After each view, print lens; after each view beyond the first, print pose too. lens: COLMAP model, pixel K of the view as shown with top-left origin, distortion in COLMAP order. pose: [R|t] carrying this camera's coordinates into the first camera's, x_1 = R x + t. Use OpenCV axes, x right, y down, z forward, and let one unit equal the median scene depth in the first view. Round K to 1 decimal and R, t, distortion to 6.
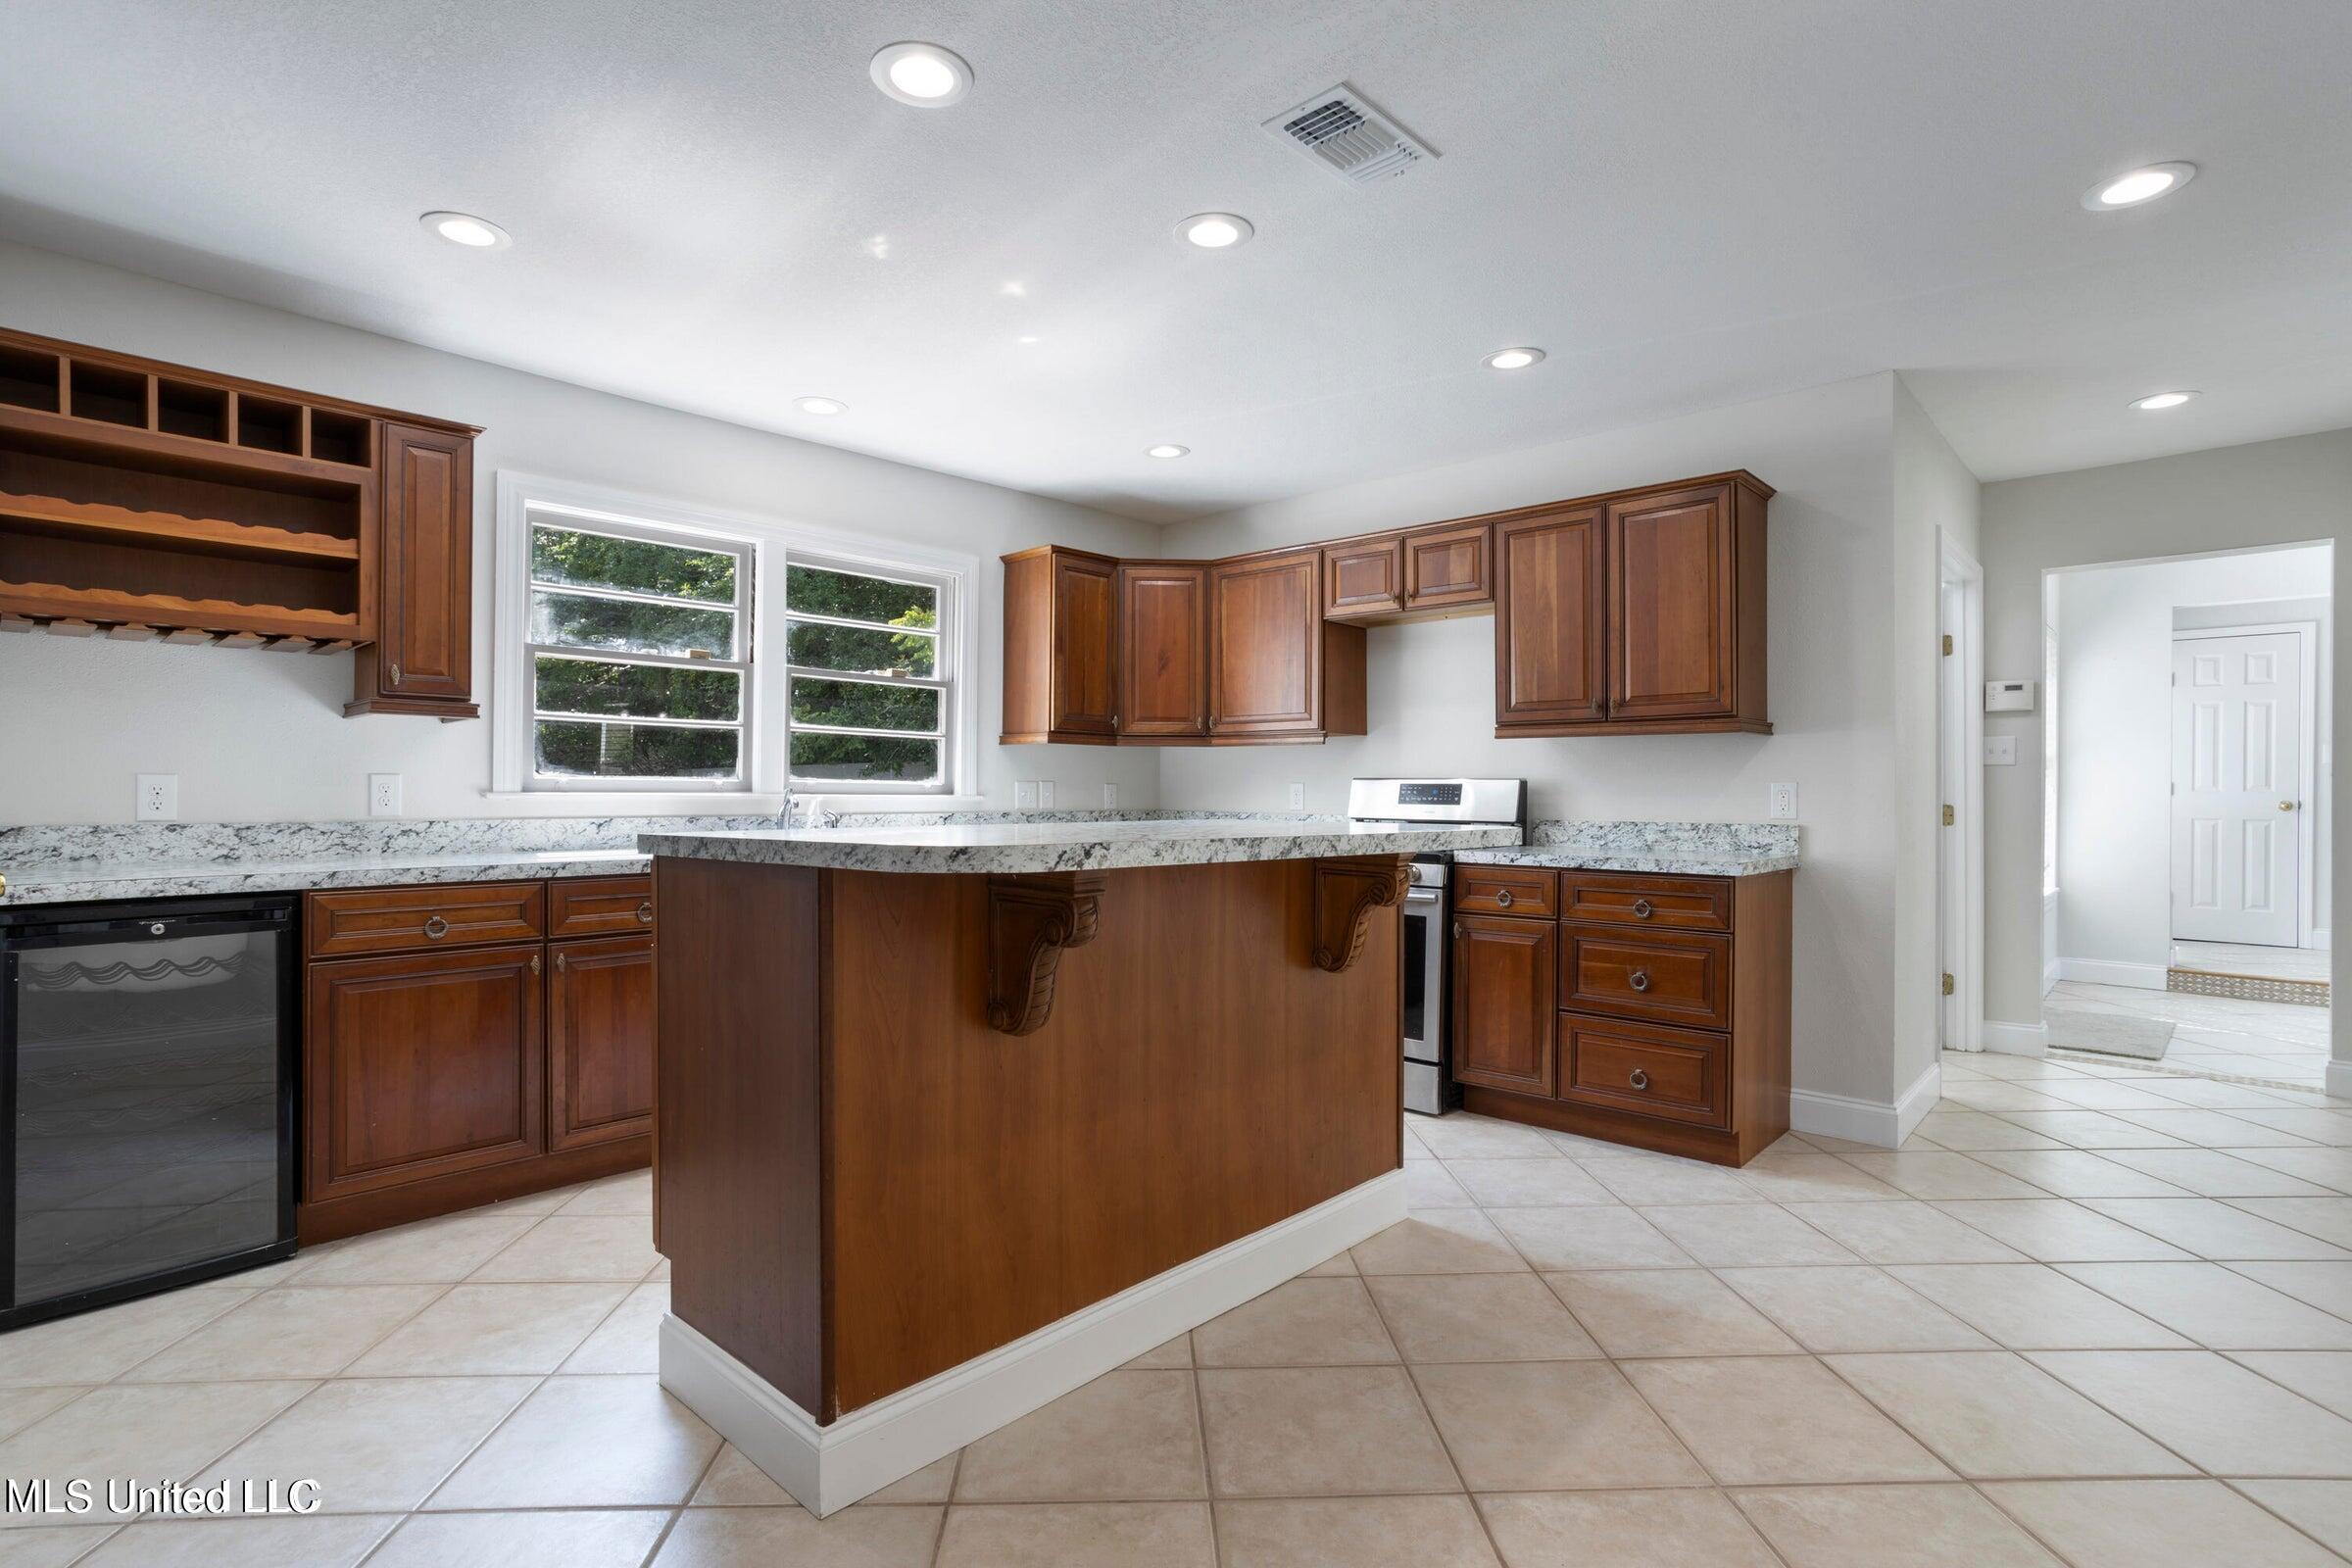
lens RADIAL K [[1137.8, 0, 1174.4], [0, 1137.8, 793.5], [0, 0, 1]] dist [-0.011407, 0.000957]
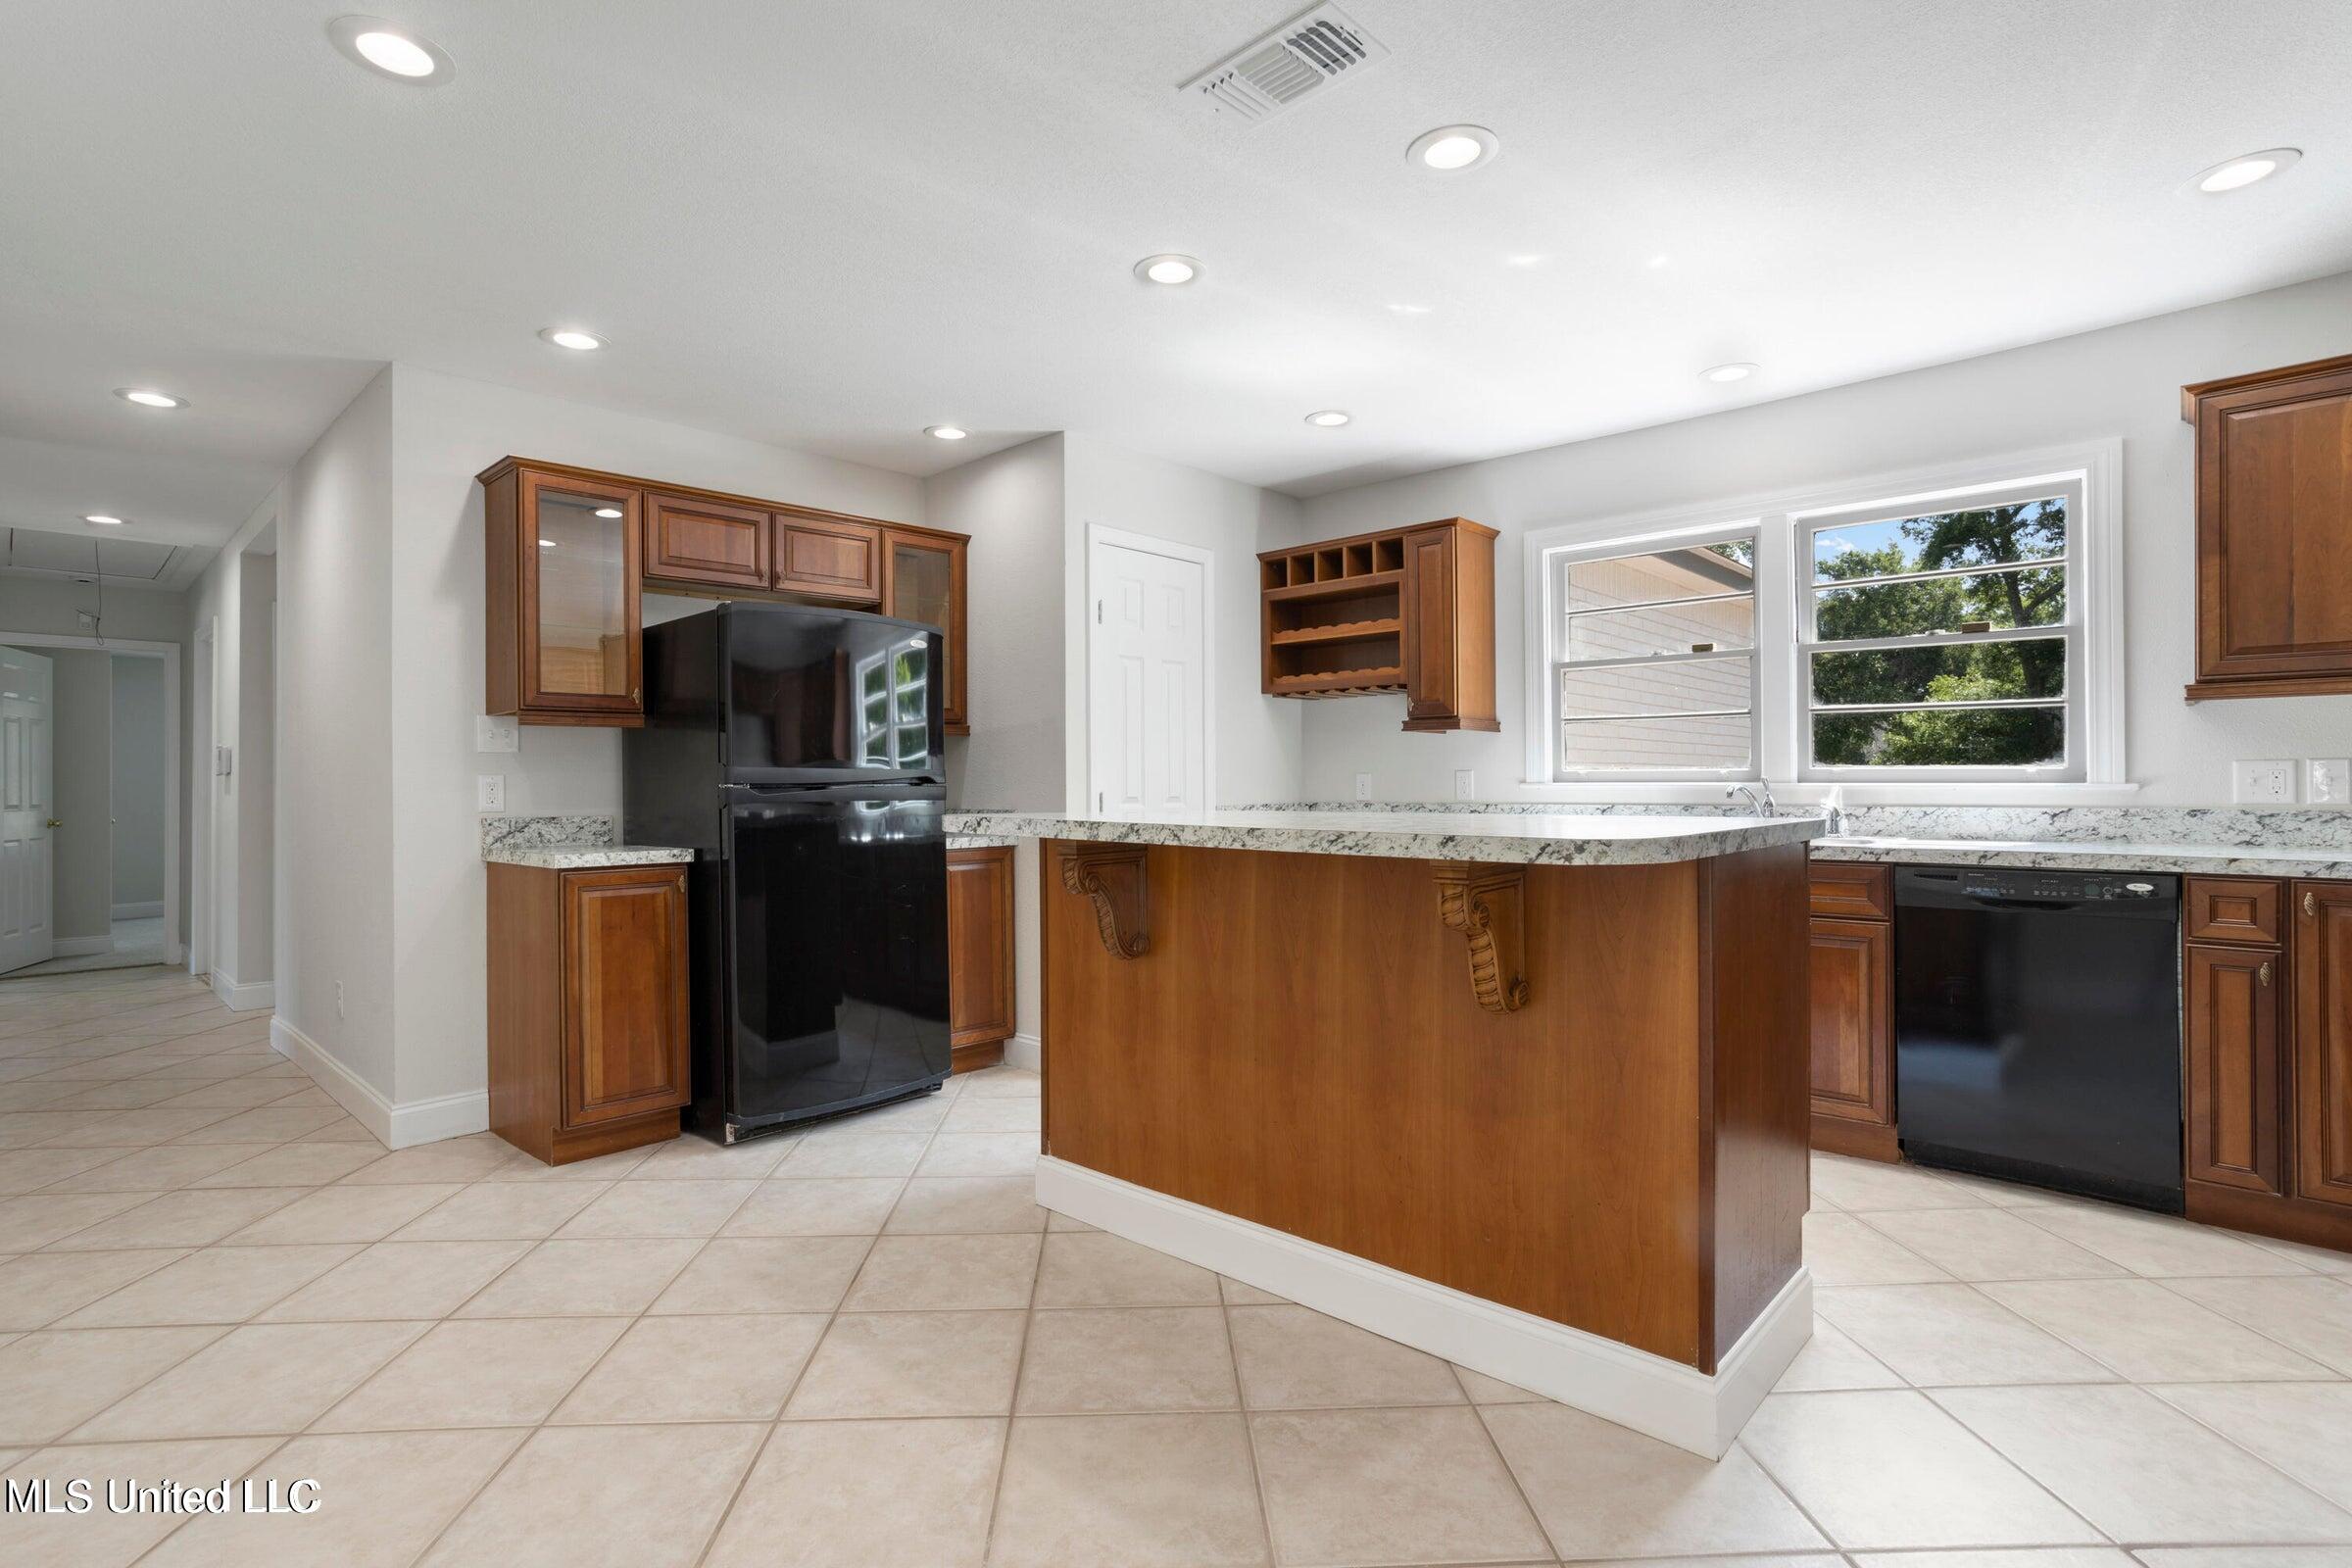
lens RADIAL K [[1137.8, 0, 1174.0], [0, 1137.8, 778.9], [0, 0, 1]] dist [-0.011407, 0.000957]
pose [[-0.001813, -0.004109, -0.999990, 0.832002], [0.005493, 0.999976, -0.004119, -0.000867], [0.999983, -0.005500, -0.001791, 0.706692]]
